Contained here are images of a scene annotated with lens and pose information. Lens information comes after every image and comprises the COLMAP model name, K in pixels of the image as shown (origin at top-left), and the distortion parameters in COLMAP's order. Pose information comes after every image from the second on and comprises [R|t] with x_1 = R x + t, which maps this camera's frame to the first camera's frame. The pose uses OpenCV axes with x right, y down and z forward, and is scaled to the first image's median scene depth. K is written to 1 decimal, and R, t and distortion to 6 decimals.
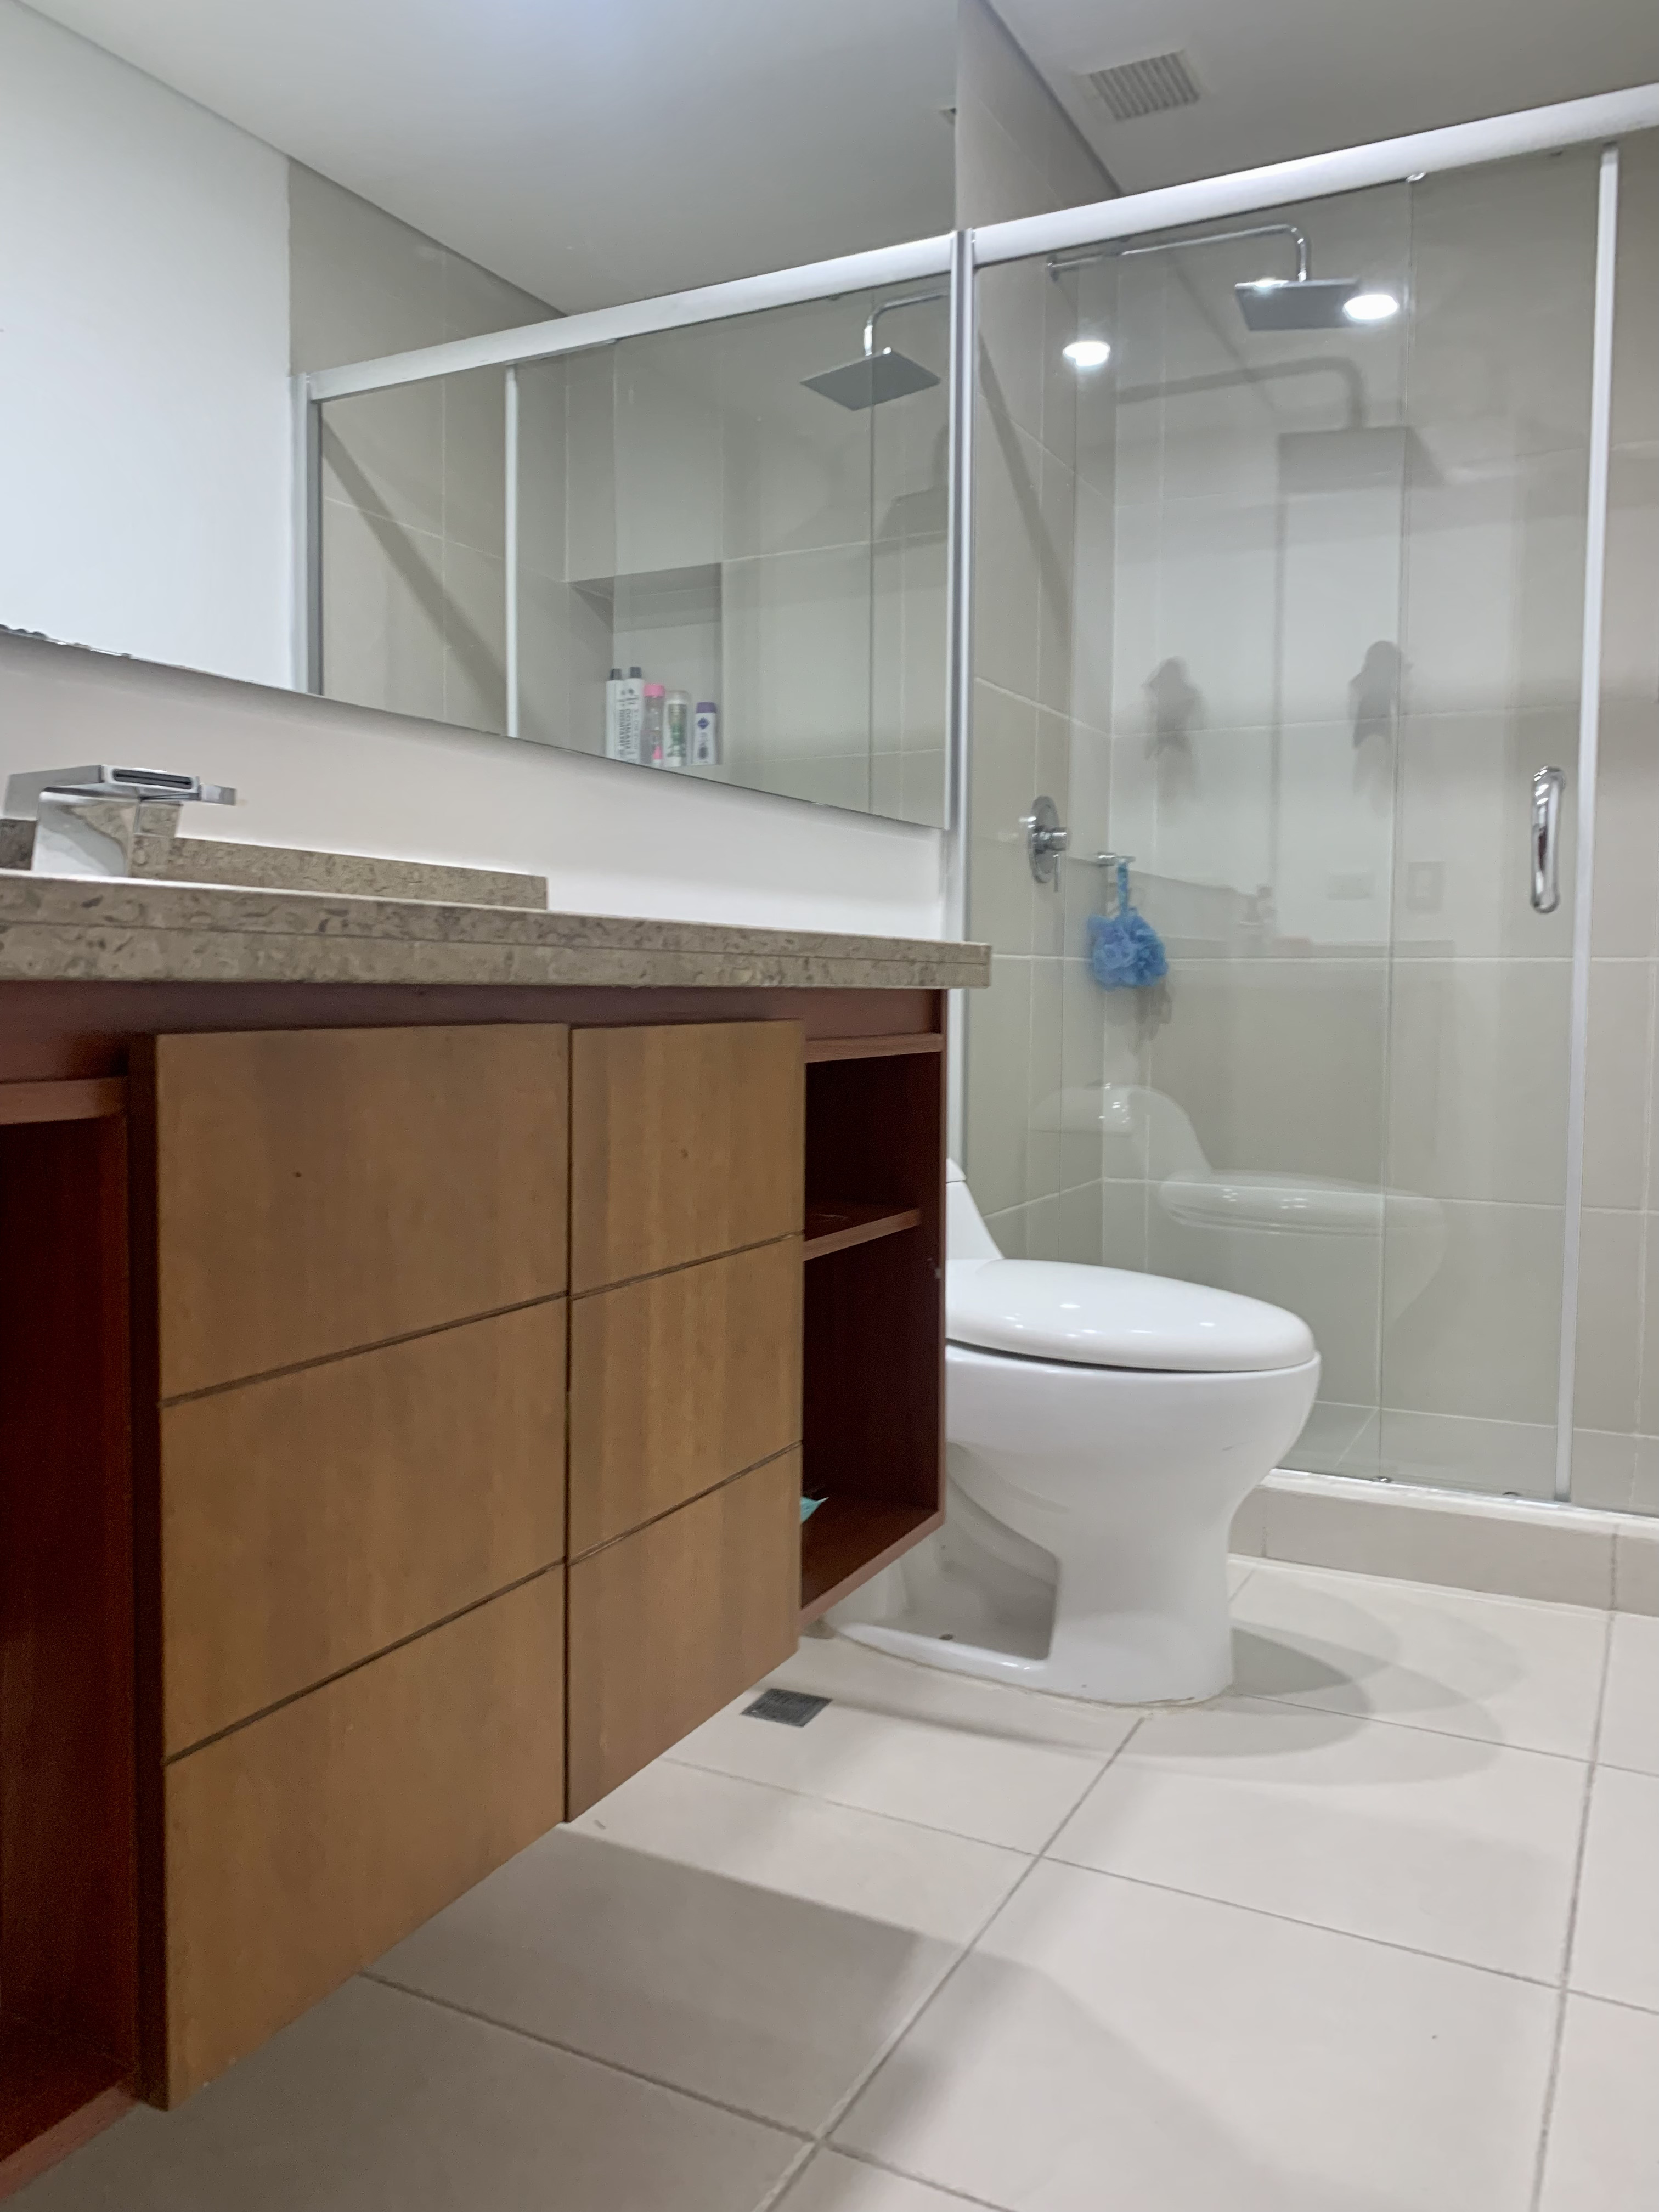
lens RADIAL K [[1719.3, 0, 829.5], [0, 1719.3, 1106.0], [0, 0, 1]] dist [0.050371, -0.063056]
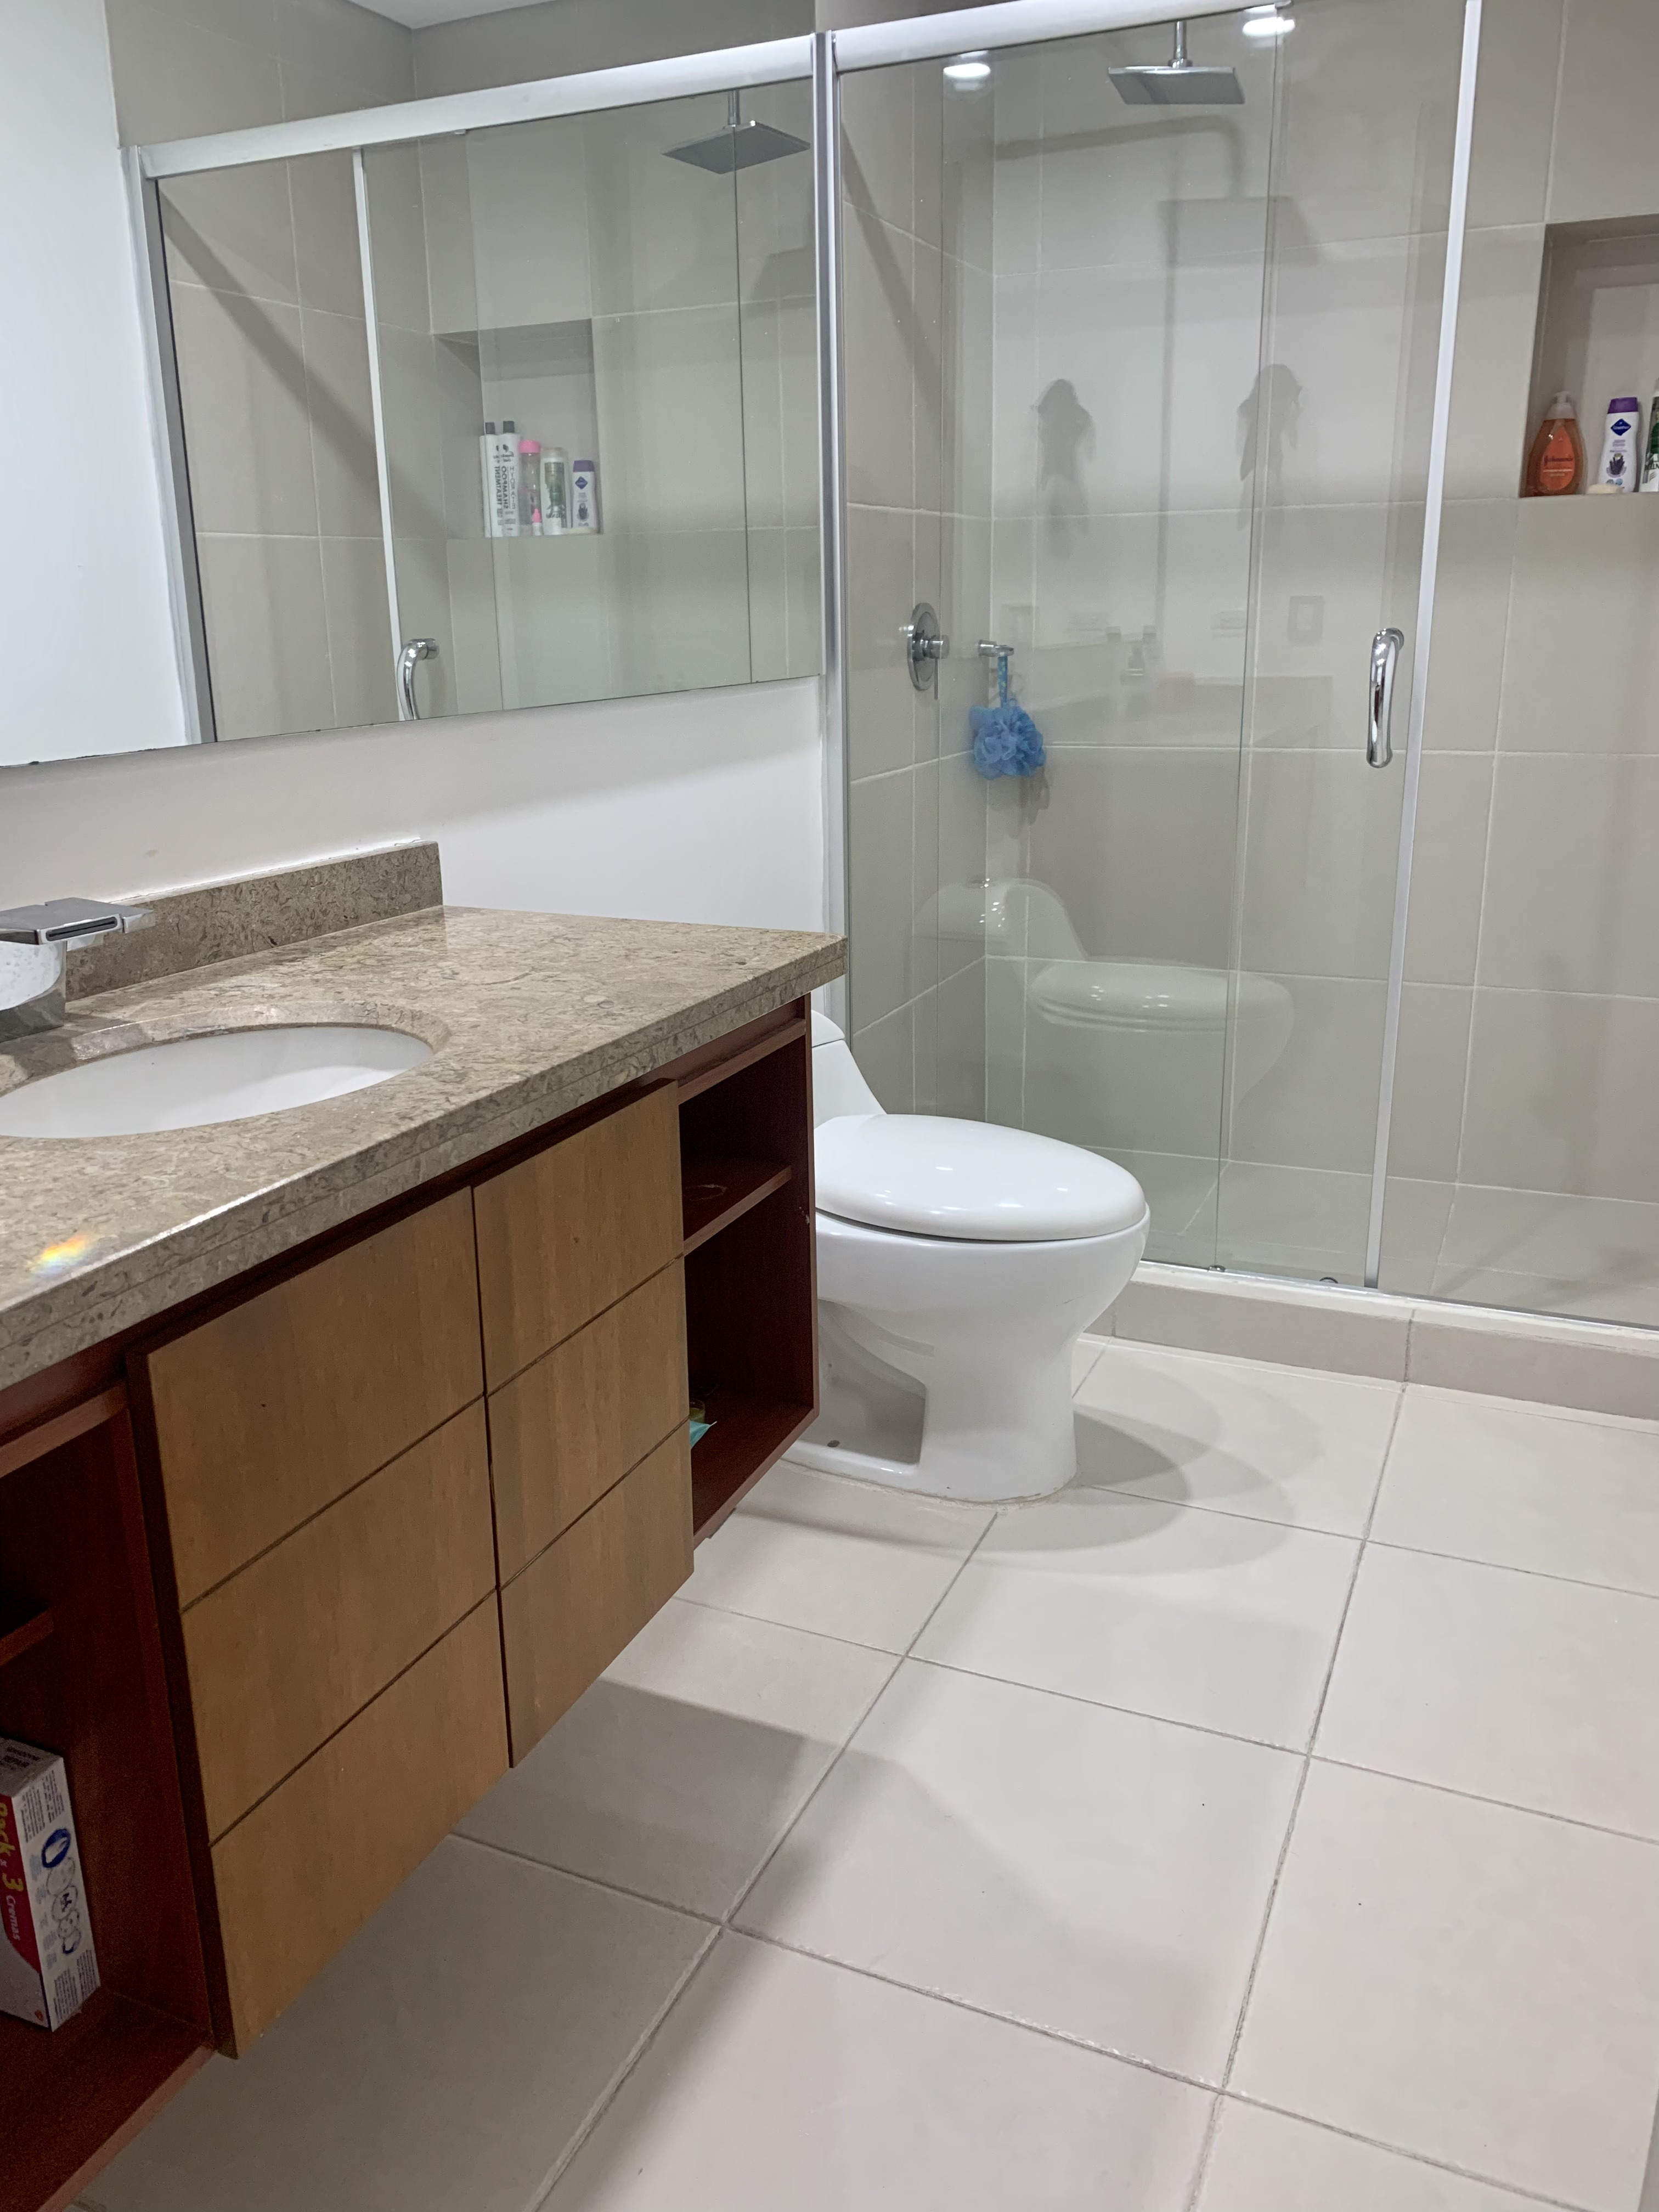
lens RADIAL K [[1719.3, 0, 829.5], [0, 1719.3, 1106.0], [0, 0, 1]] dist [0.050371, -0.063056]
pose [[0.998485, -0.035039, 0.042438, 0.024432], [0.024763, 0.974704, 0.222123, -0.180209], [-0.049147, -0.220736, 0.974095, -0.084180]]
